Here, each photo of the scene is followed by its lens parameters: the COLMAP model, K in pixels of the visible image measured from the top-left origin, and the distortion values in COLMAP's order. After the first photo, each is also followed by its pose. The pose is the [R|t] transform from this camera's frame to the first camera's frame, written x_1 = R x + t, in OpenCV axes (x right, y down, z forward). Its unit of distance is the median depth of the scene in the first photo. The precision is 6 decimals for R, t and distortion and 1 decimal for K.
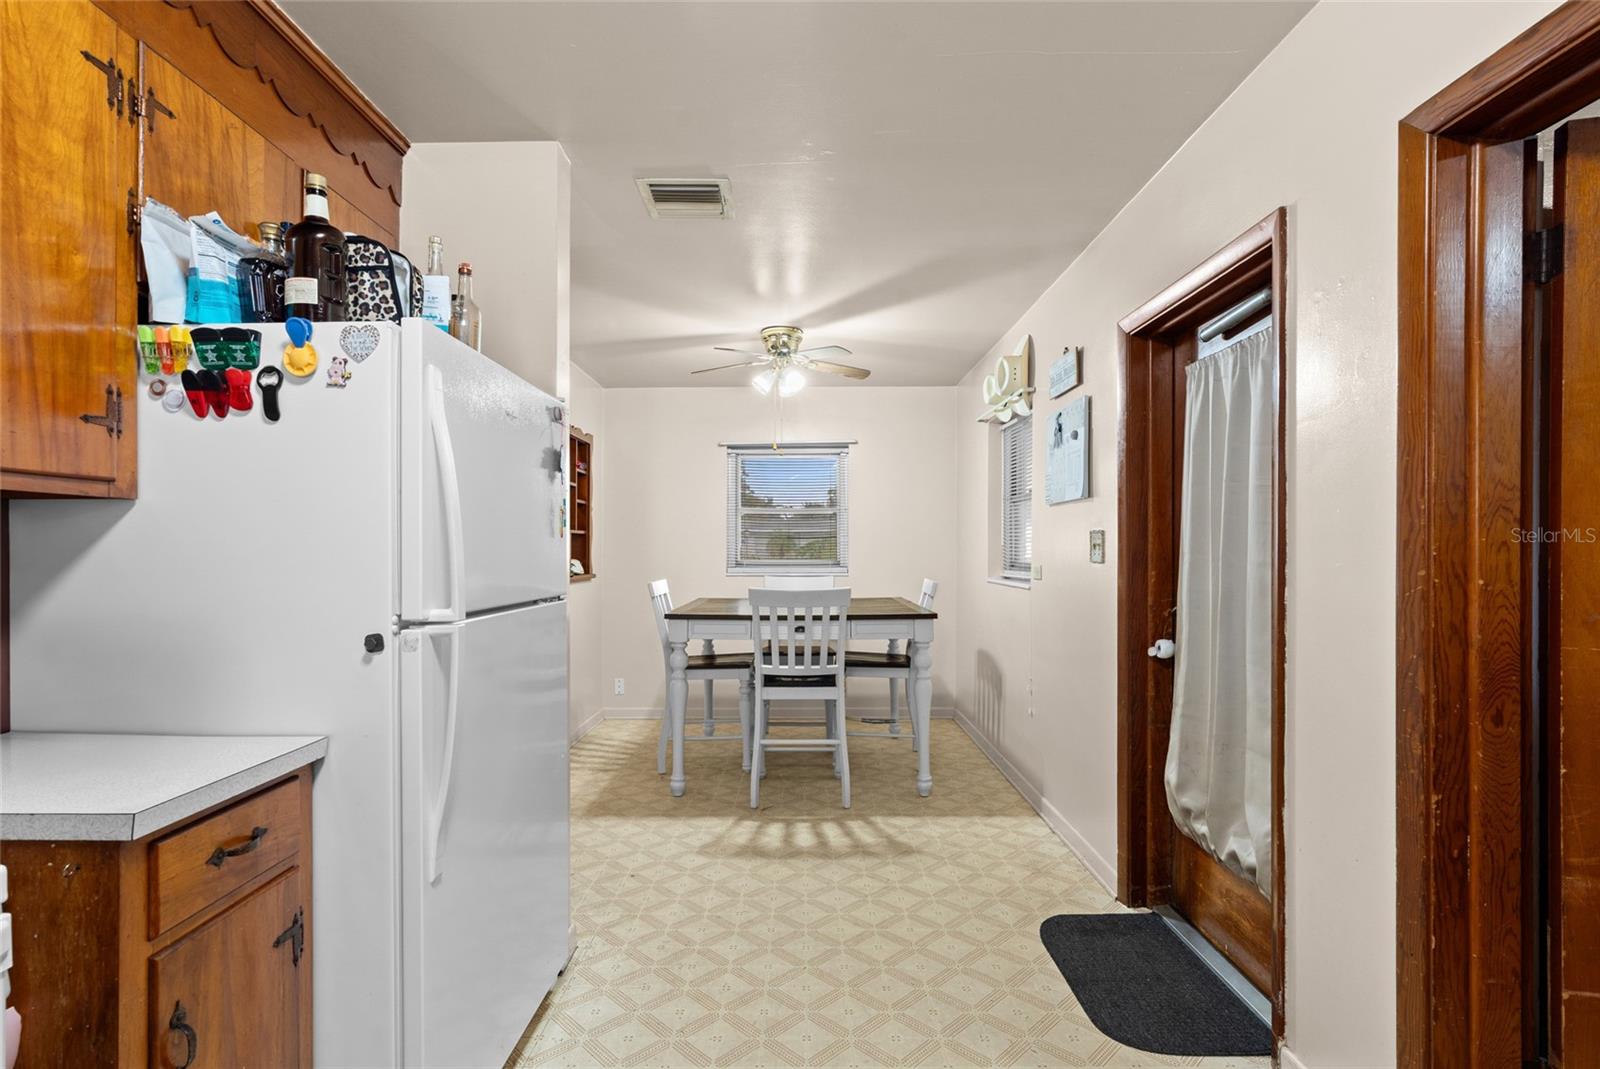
lens RADIAL K [[798.4, 0, 798.7], [0, 798.4, 557.6], [0, 0, 1]] dist [-0.000047, -0.000007]
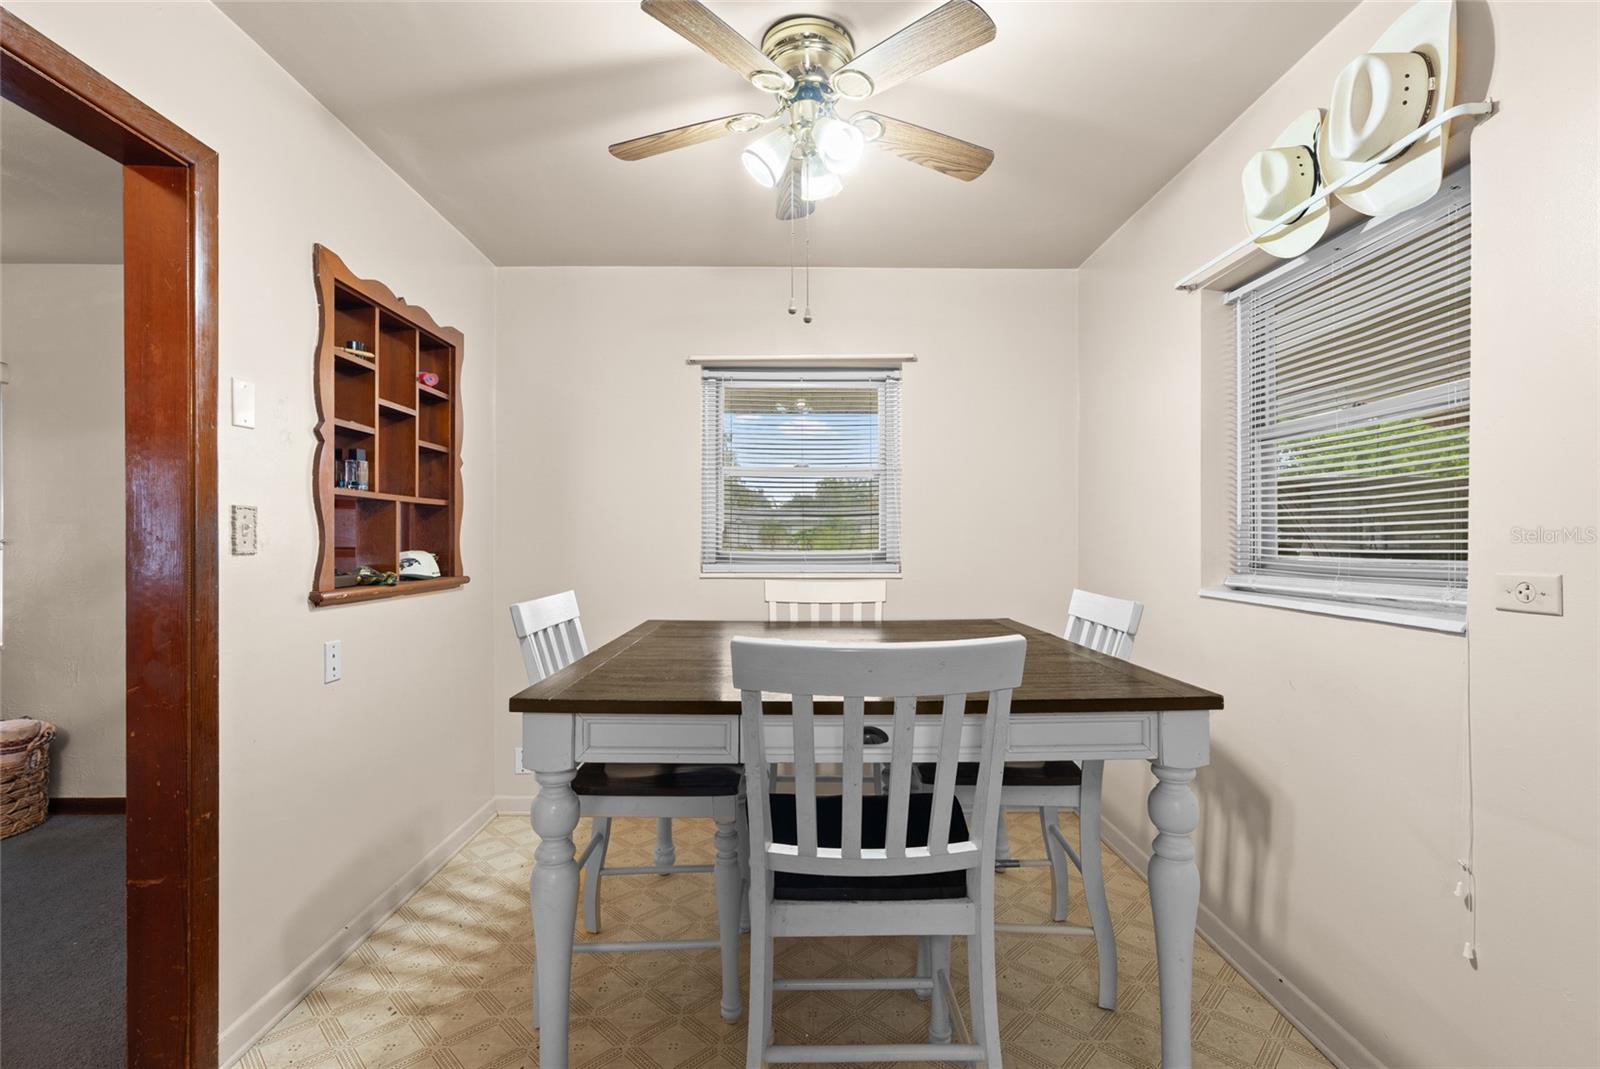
lens RADIAL K [[732.1, 0, 799.1], [0, 732.1, 547.9], [0, 0, 1]] dist [-0.000031, 0.000382]
pose [[0.999828, 0.001714, 0.018461, -0.035037], [-0.001782, 0.999992, 0.003661, -0.002341], [-0.018455, -0.003693, 0.999823, 0.599609]]
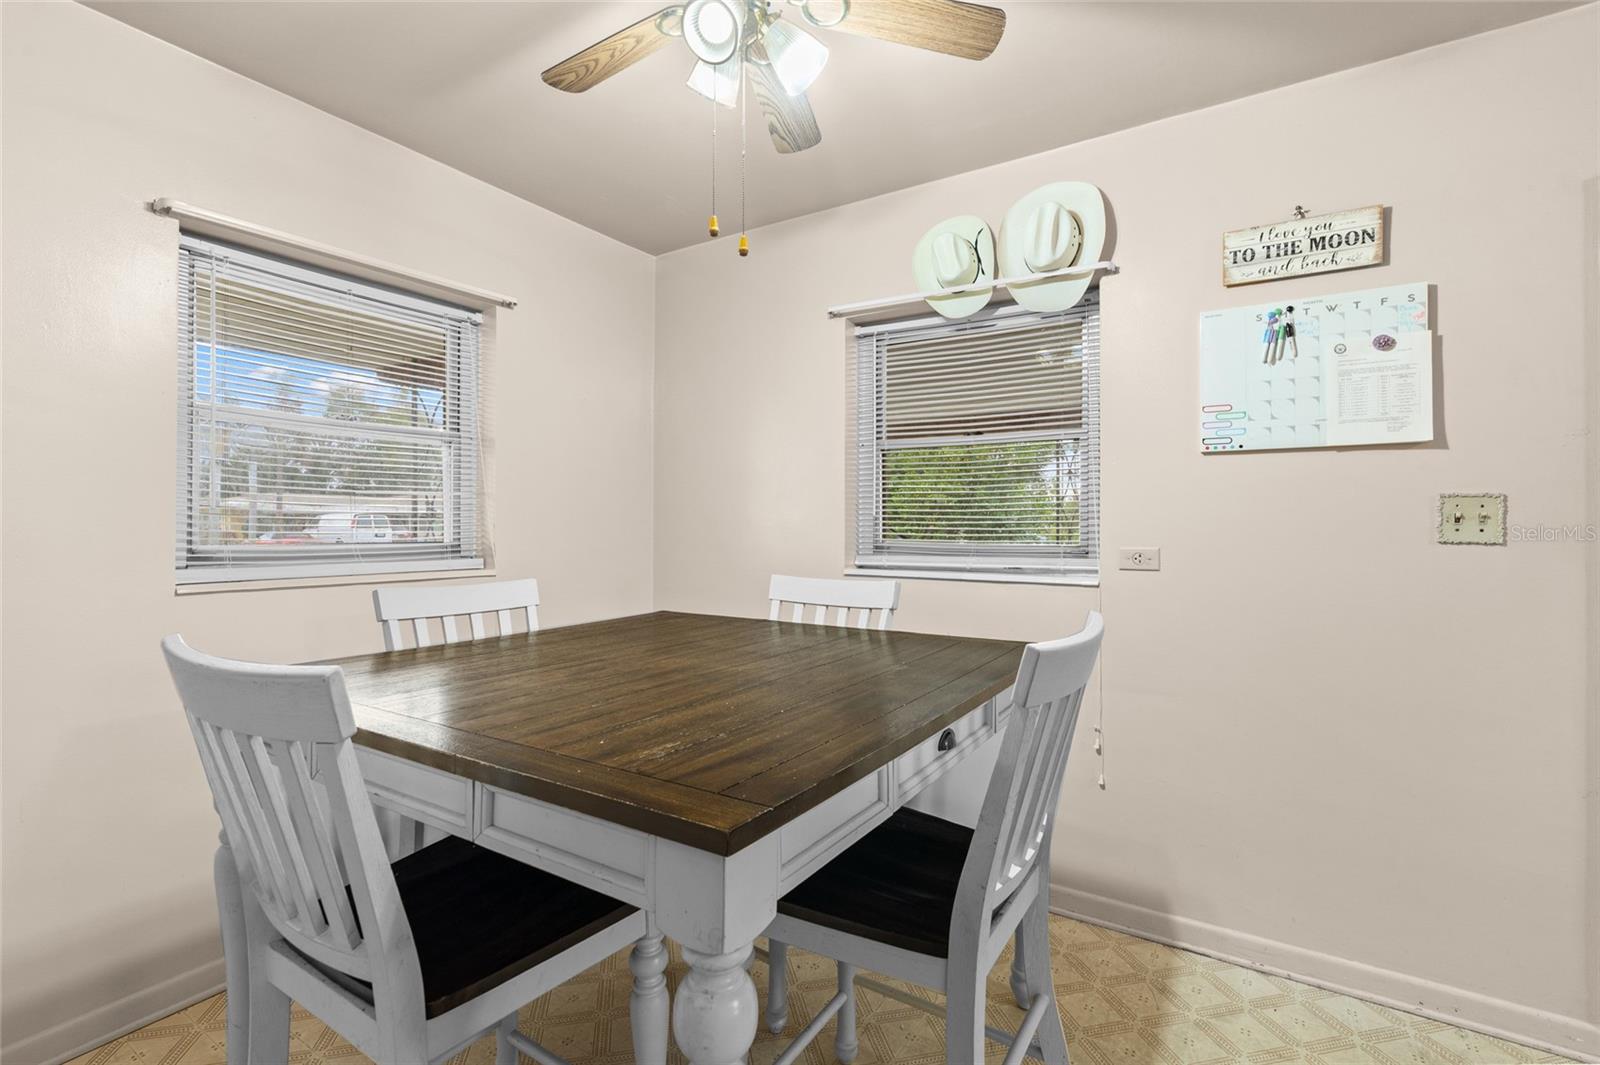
lens RADIAL K [[726.5, 0, 800.0], [0, 726.5, 532.5], [0, 0, 1]] dist [-0.008430, -0.000129]
pose [[0.534162, -0.004176, 0.845372, -0.289074], [0.003833, 0.999989, 0.002518, -0.004310], [-0.845373, 0.001895, 0.534172, 0.820774]]
